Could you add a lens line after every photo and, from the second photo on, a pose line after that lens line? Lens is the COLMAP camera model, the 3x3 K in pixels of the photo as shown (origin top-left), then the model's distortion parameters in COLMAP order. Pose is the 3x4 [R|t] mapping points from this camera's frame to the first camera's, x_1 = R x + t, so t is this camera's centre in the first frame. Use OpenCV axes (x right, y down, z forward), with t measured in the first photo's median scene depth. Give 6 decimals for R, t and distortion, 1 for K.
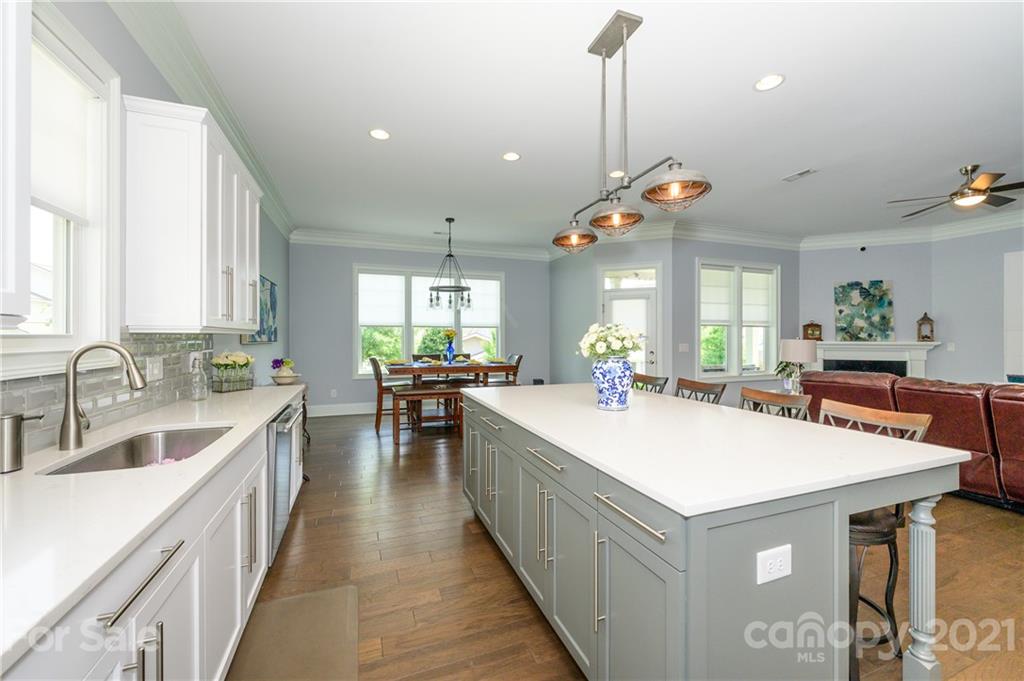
lens RADIAL K [[404.8, 0, 513.7], [0, 404.8, 334.5], [0, 0, 1]] dist [-0.000575, 0.001246]
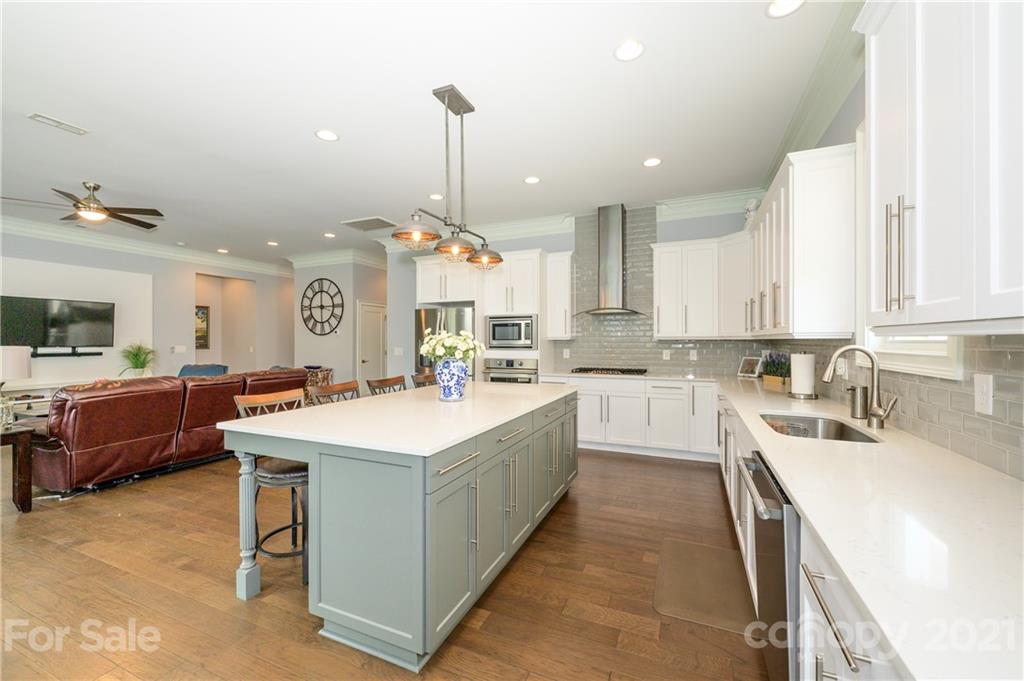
lens RADIAL K [[404.8, 0, 511.9], [0, 404.8, 338.7], [0, 0, 1]] dist [-0.000575, 0.001246]
pose [[-0.712287, 0.003967, 0.701877, -0.258606], [-0.001523, 0.999973, -0.007198, 0.002328], [-0.701886, -0.006196, -0.712262, 0.605180]]
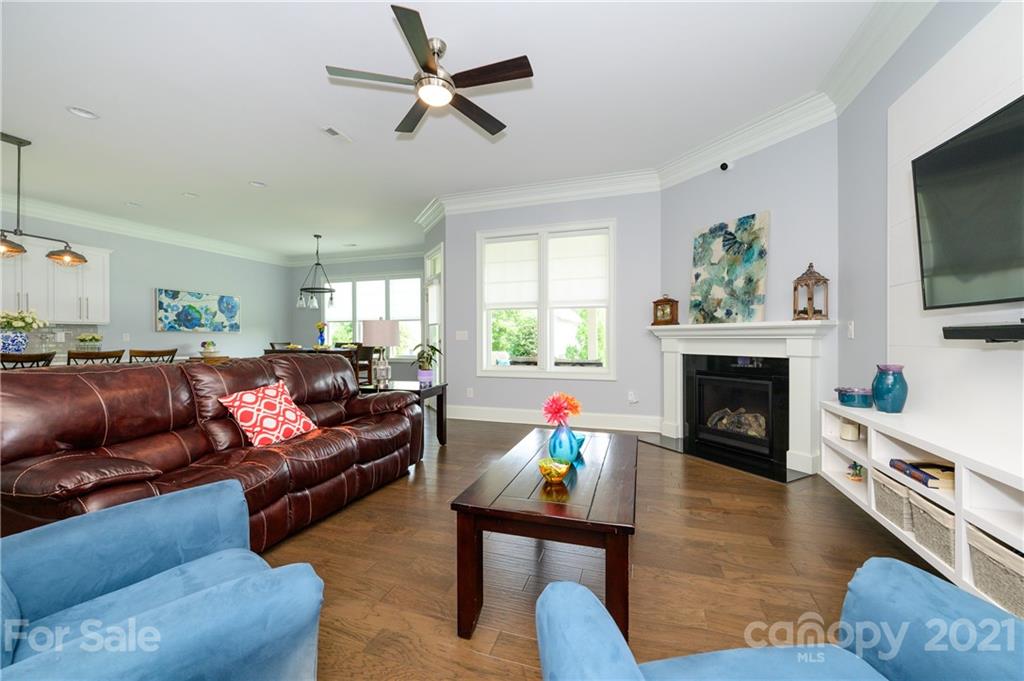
lens RADIAL K [[404.8, 0, 513.0], [0, 404.8, 340.3], [0, 0, 1]] dist [-0.000575, 0.001246]
pose [[0.775308, 0.000388, -0.631583, 1.007973], [0.007322, 0.999927, 0.009602, 0.033831], [0.631541, -0.012069, 0.775249, 0.351309]]
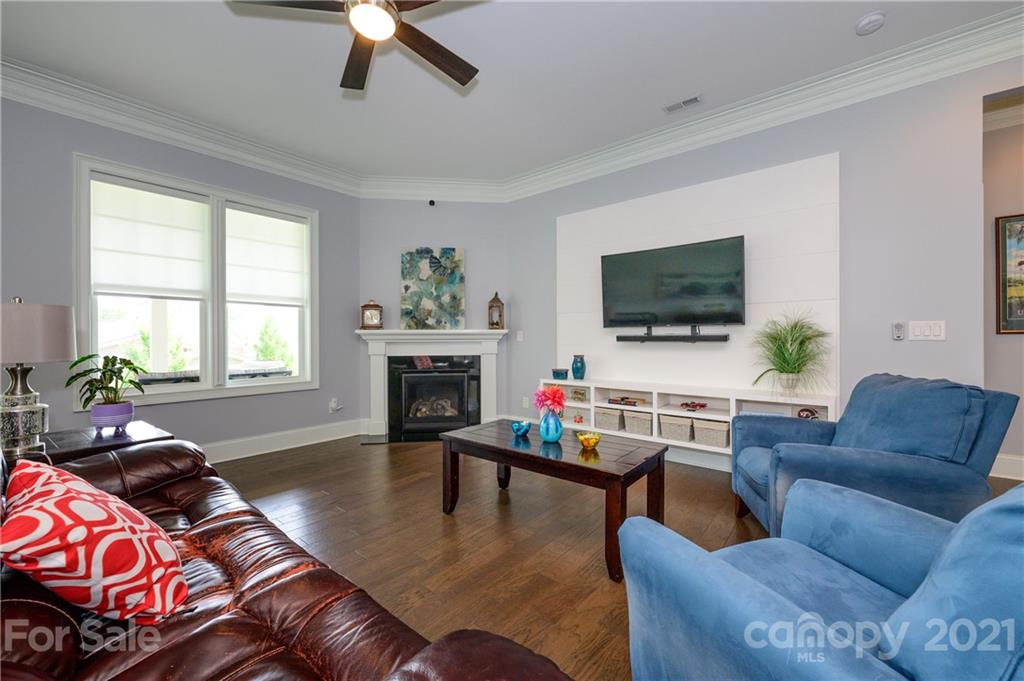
lens RADIAL K [[404.8, 0, 510.8], [0, 404.8, 341.3], [0, 0, 1]] dist [-0.000575, 0.001246]
pose [[0.871562, -0.006959, 0.490236, 0.635415], [0.002397, 0.999948, 0.009933, 0.030945], [-0.490279, -0.007482, 0.871533, 0.298627]]
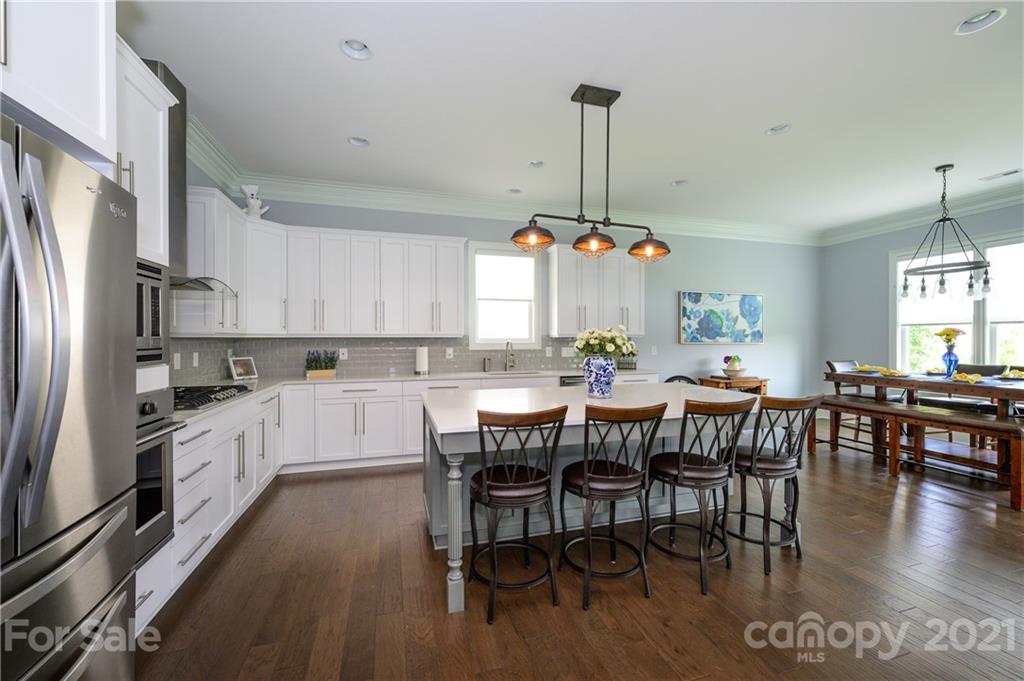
lens RADIAL K [[404.8, 0, 511.2], [0, 404.8, 337.6], [0, 0, 1]] dist [-0.000575, 0.001246]
pose [[-0.080787, -0.003008, -0.996727, 0.521010], [0.004747, 0.999983, -0.003403, 0.002378], [0.996720, -0.005006, -0.080771, 0.288769]]
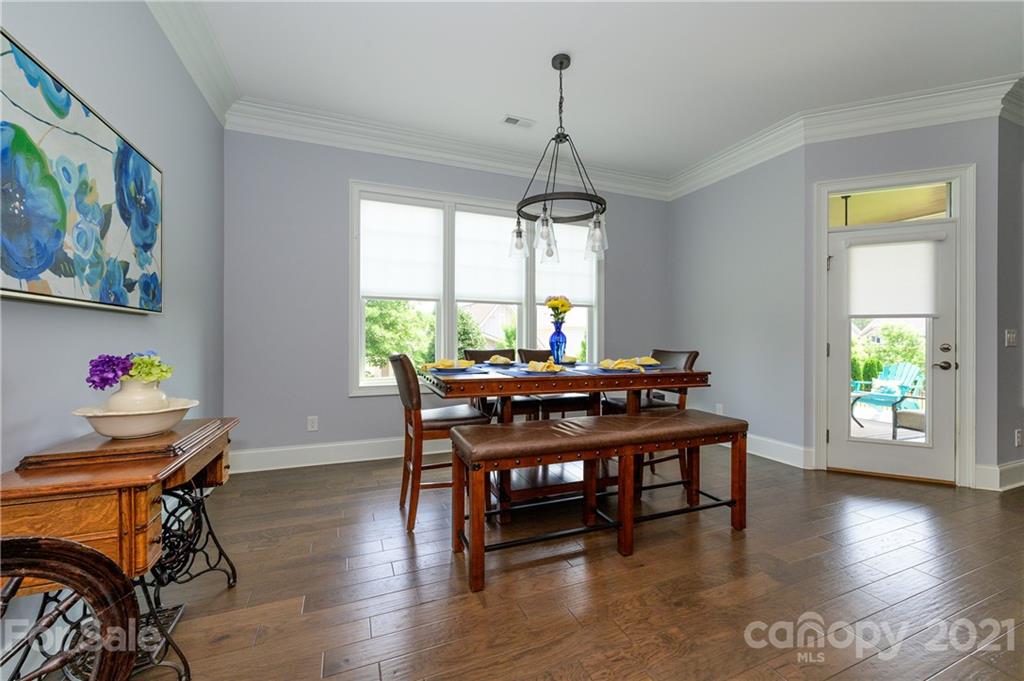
lens RADIAL K [[404.8, 0, 515.4], [0, 404.8, 337.8], [0, 0, 1]] dist [-0.000575, 0.001246]
pose [[0.999716, 0.002712, 0.023687, -0.196381], [-0.002817, 0.999986, 0.004382, 0.031103], [-0.023675, -0.004447, 0.999710, 0.473570]]
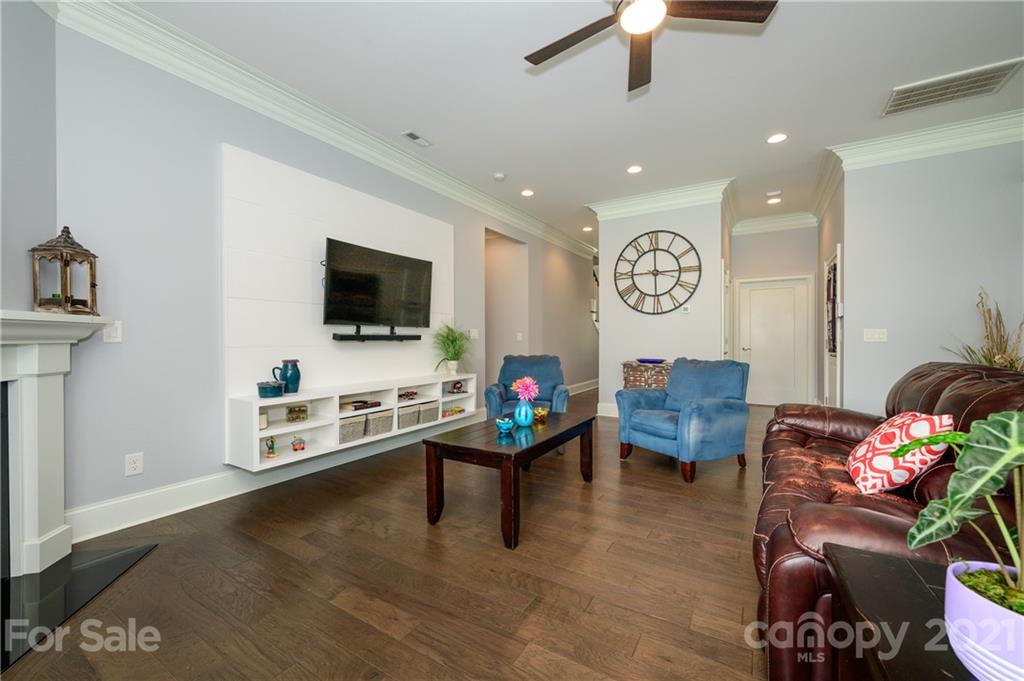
lens RADIAL K [[404.8, 0, 511.0], [0, 404.8, 336.3], [0, 0, 1]] dist [-0.000575, 0.001246]
pose [[-0.605854, 0.001246, 0.795575, 0.517151], [-0.003141, 0.999987, -0.003958, 0.033111], [-0.795569, -0.004897, -0.605843, 0.875045]]
